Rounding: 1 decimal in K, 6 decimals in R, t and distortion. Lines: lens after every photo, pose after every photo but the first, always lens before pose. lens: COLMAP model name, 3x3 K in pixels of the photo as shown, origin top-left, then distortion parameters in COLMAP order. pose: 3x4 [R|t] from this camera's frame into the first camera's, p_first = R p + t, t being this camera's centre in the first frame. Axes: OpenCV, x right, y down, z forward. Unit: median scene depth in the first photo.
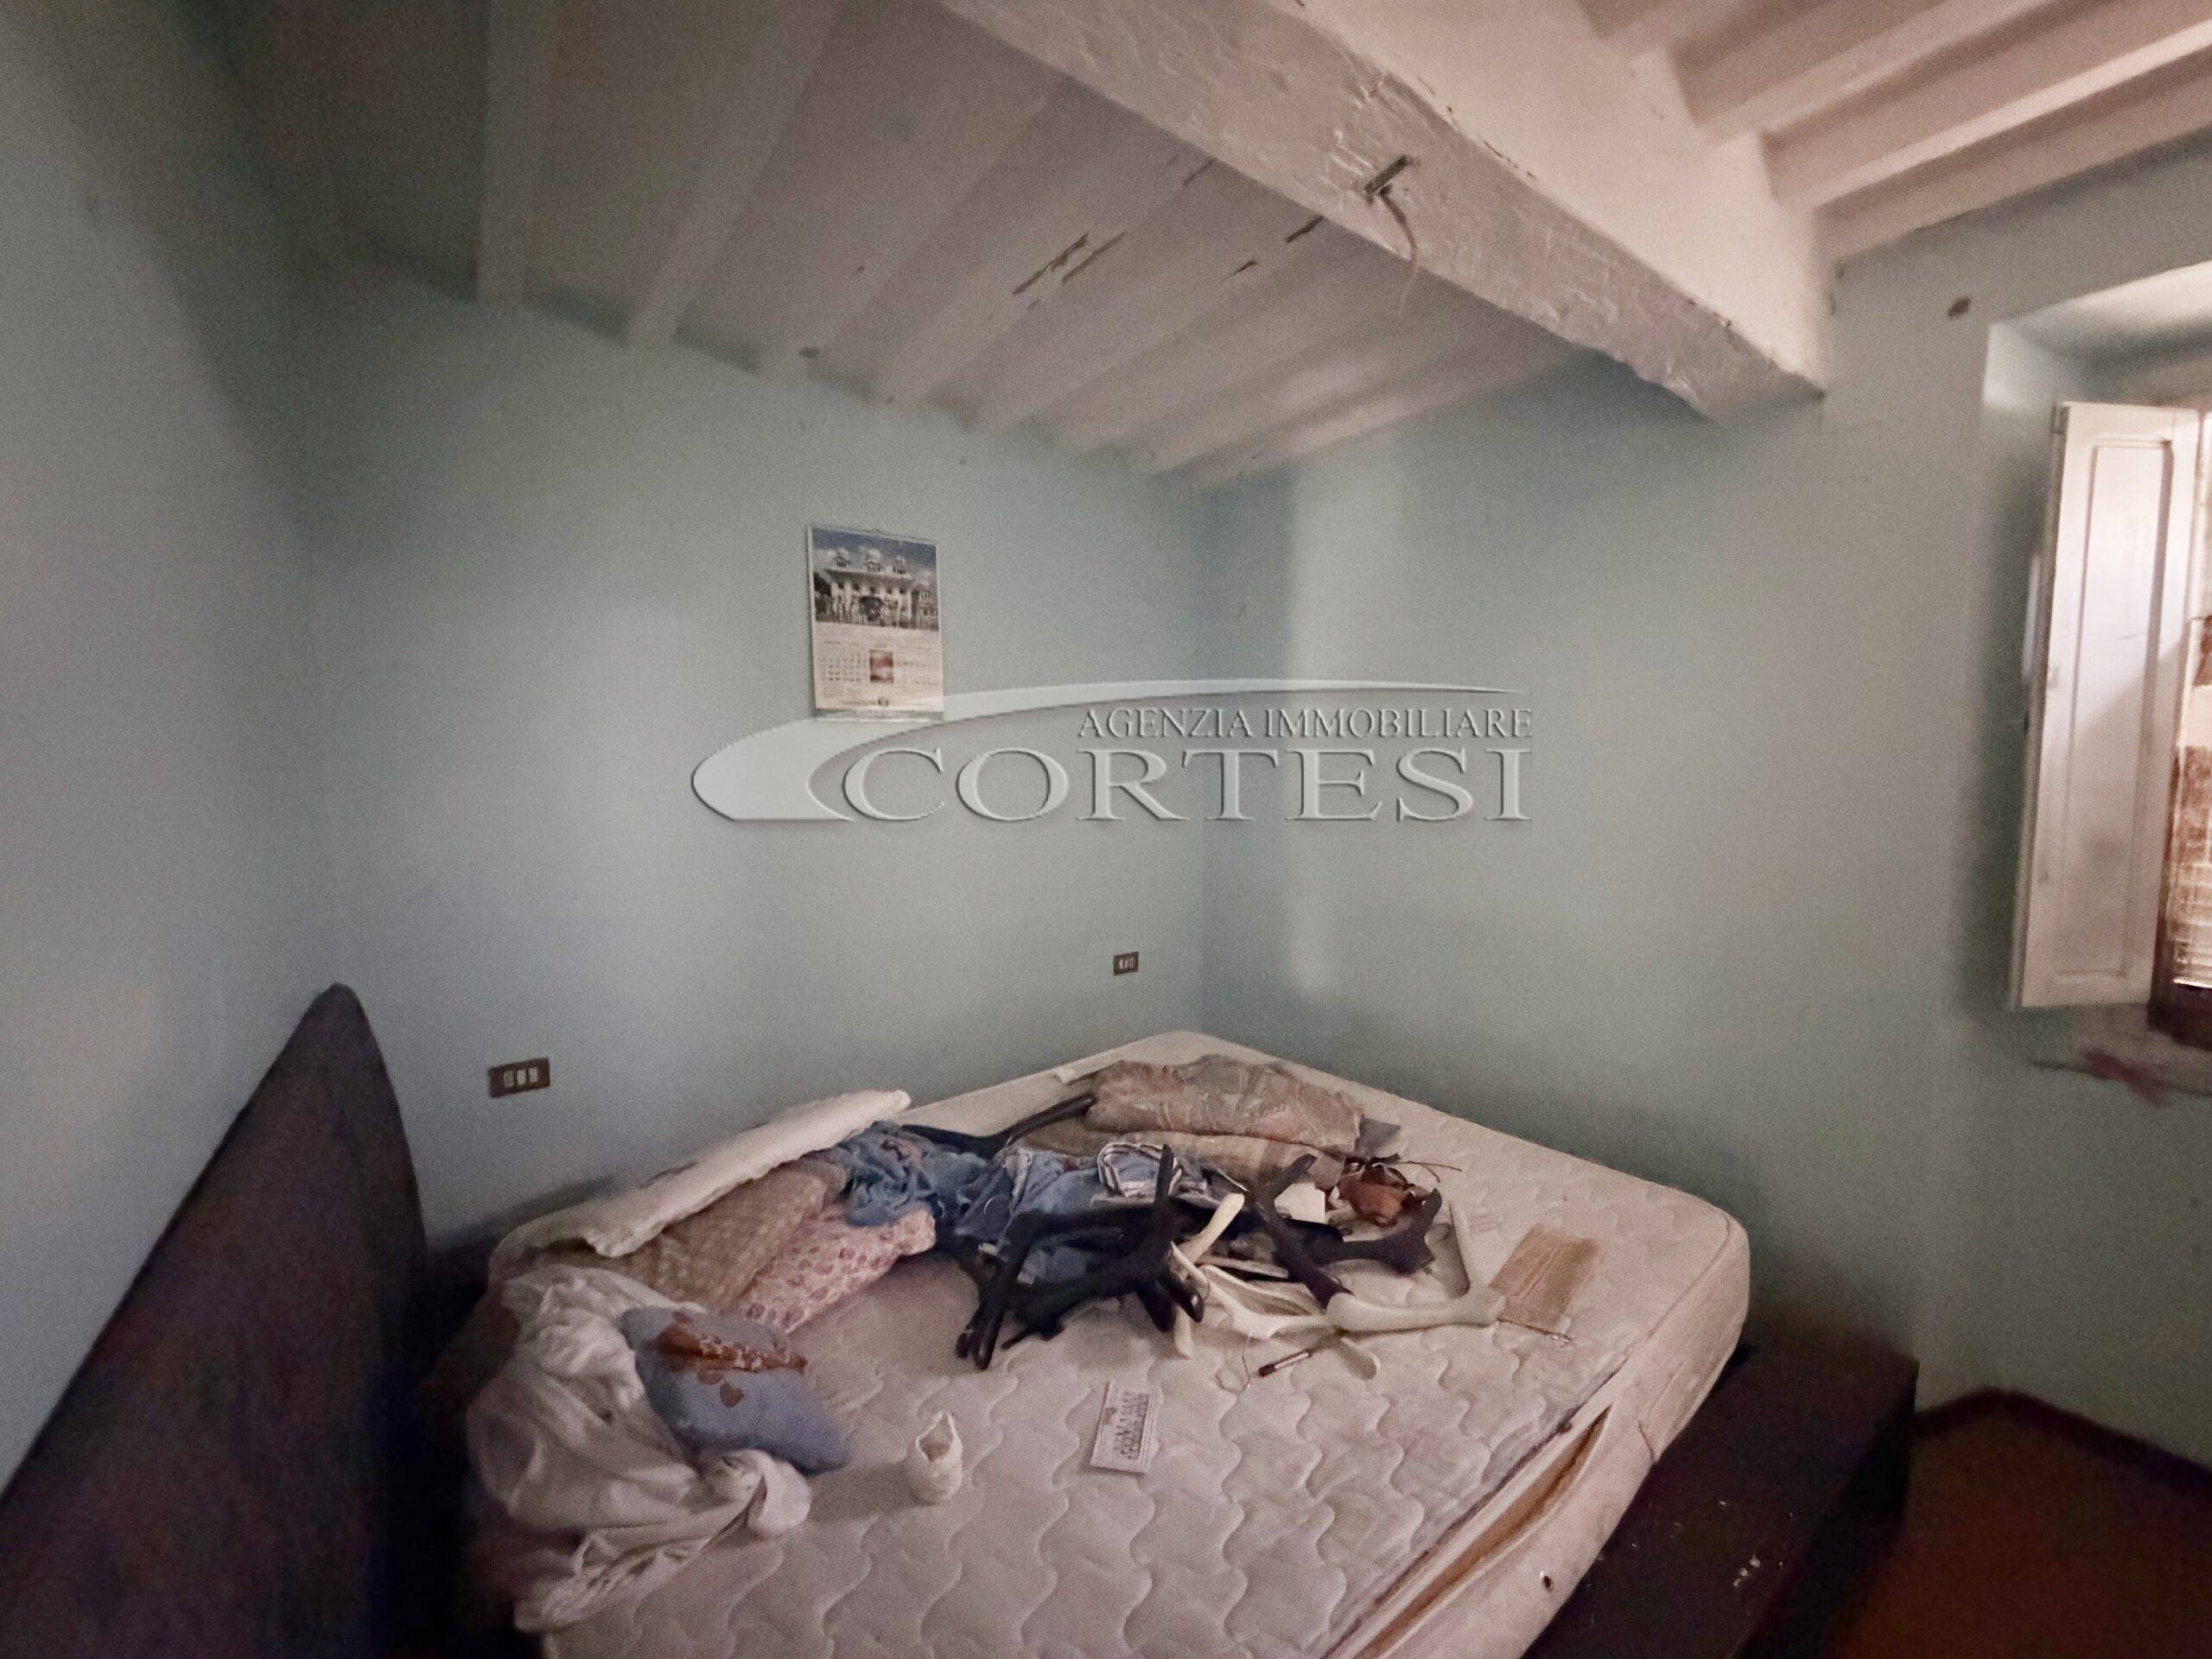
lens RADIAL K [[879.0, 0, 1097.2], [0, 879.0, 829.6], [0, 0, 1]] dist [-0.000656, 0.000235]
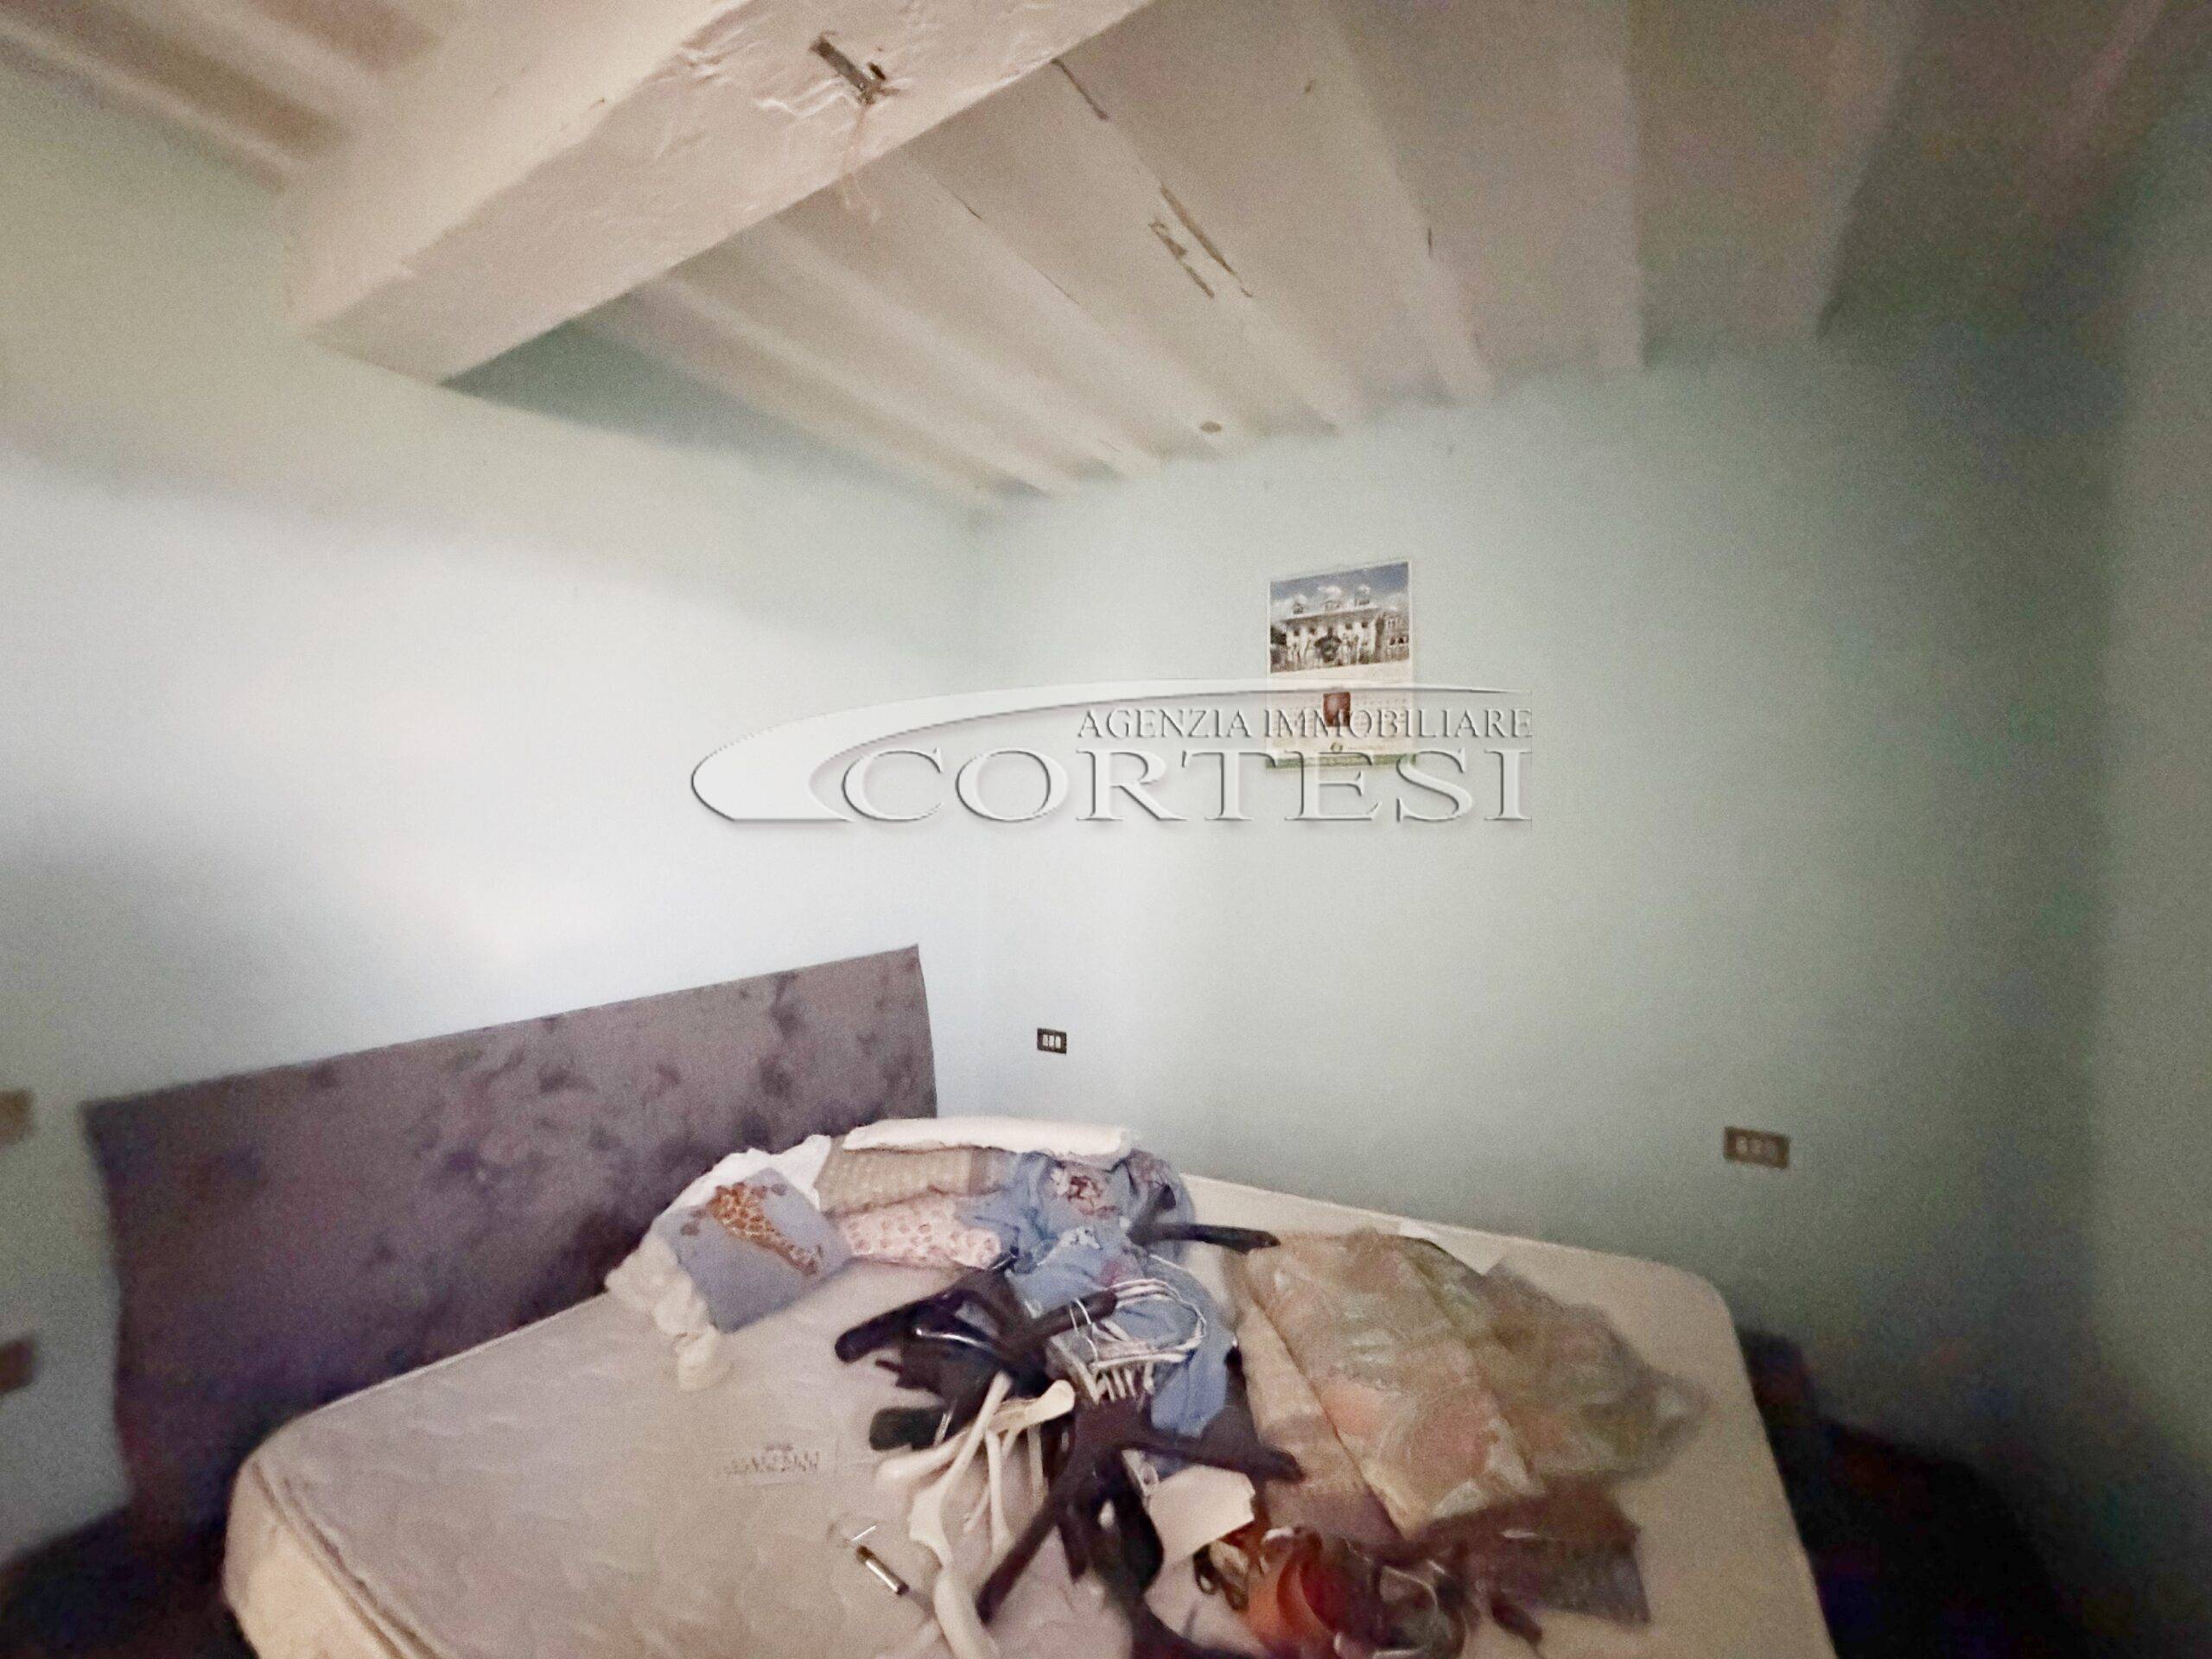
lens RADIAL K [[879.0, 0, 1099.3], [0, 879.0, 823.5], [0, 0, 1]] dist [-0.000656, 0.000235]
pose [[0.388261, 0.014075, -0.921442, 0.526265], [-0.078798, 0.996729, -0.017977, -0.030408], [0.918175, 0.079587, 0.388100, 0.432468]]
